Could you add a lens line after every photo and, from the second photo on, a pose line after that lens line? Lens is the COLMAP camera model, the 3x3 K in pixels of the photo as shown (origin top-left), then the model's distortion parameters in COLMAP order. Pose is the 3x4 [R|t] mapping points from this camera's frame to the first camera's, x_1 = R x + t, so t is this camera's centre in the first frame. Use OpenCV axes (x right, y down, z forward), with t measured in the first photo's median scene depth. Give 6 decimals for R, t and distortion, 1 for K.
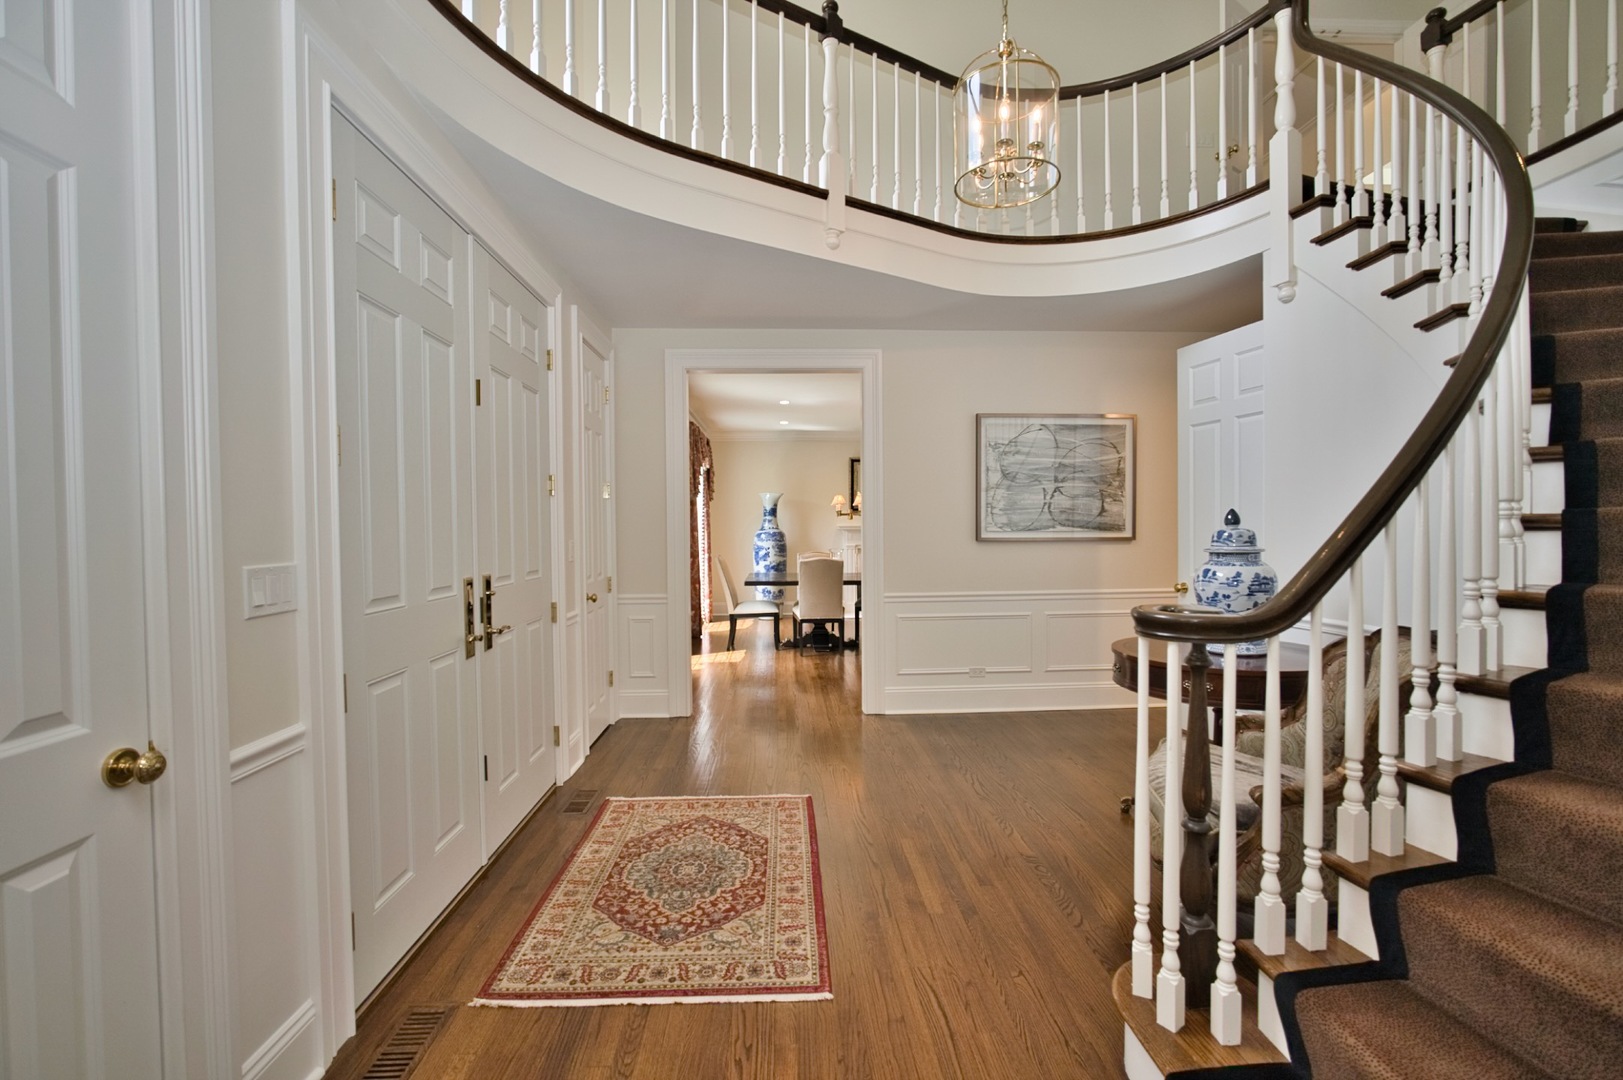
lens RADIAL K [[704.3, 0, 808.3], [0, 704.3, 534.6], [0, 0, 1]] dist [-0.020165, 0.004482]
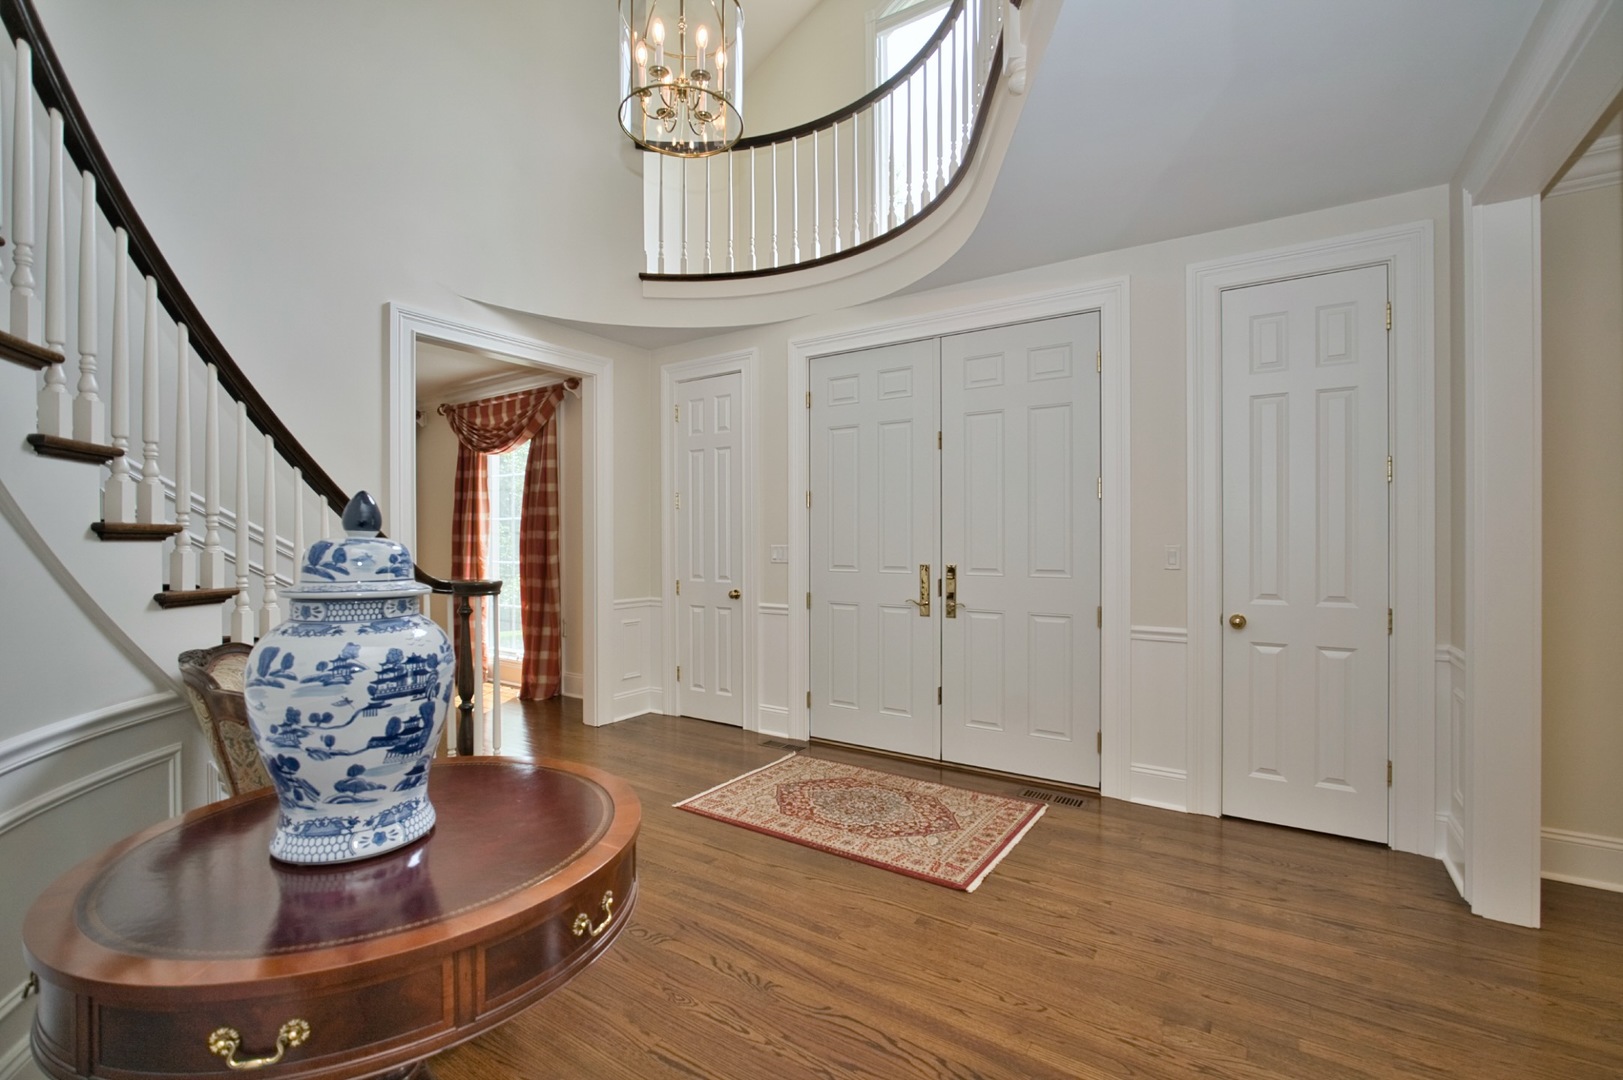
lens RADIAL K [[704.3, 0, 811.2], [0, 704.3, 541.4], [0, 0, 1]] dist [-0.020165, 0.004482]
pose [[-0.586424, 0.010238, -0.809939, 0.870515], [-0.004253, 0.999867, 0.015718, -0.010879], [0.809993, 0.012662, -0.586303, 1.619669]]
